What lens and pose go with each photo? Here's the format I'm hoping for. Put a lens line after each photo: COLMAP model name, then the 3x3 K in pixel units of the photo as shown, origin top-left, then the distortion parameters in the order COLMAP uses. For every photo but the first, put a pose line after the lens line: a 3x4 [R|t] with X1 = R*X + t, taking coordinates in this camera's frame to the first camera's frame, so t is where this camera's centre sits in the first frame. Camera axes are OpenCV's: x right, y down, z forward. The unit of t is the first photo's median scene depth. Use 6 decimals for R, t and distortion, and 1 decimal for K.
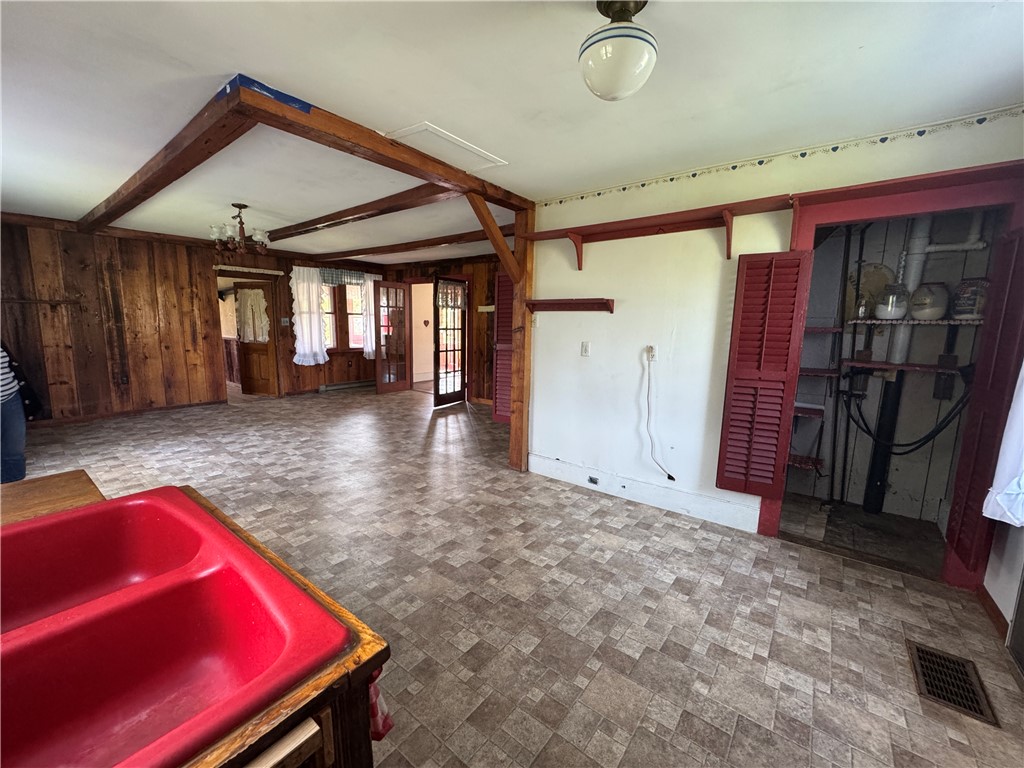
lens RADIAL K [[408.9, 0, 511.1], [0, 408.9, 381.6], [0, 0, 1]] dist [-0.000826, -0.000208]
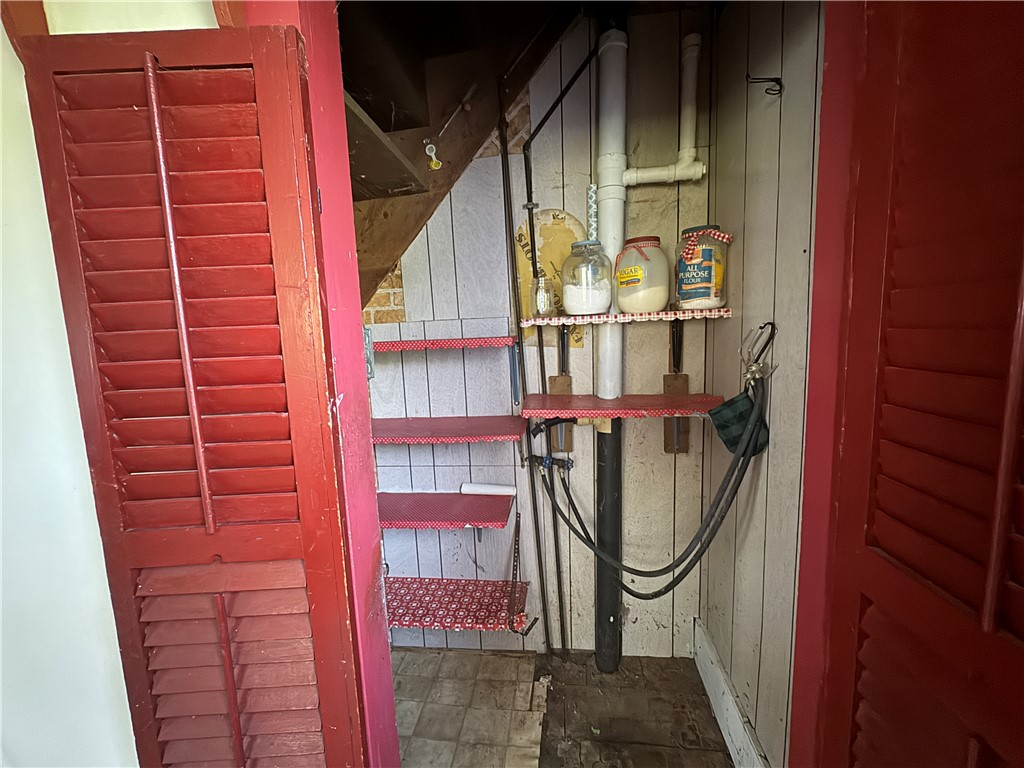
lens RADIAL K [[408.9, 0, 511.6], [0, 408.9, 382.9], [0, 0, 1]] dist [-0.000826, -0.000208]
pose [[0.852135, -0.117593, 0.509940, 0.575212], [0.130136, 0.991433, 0.011164, -0.086266], [-0.506884, 0.056849, 0.860138, 0.614054]]
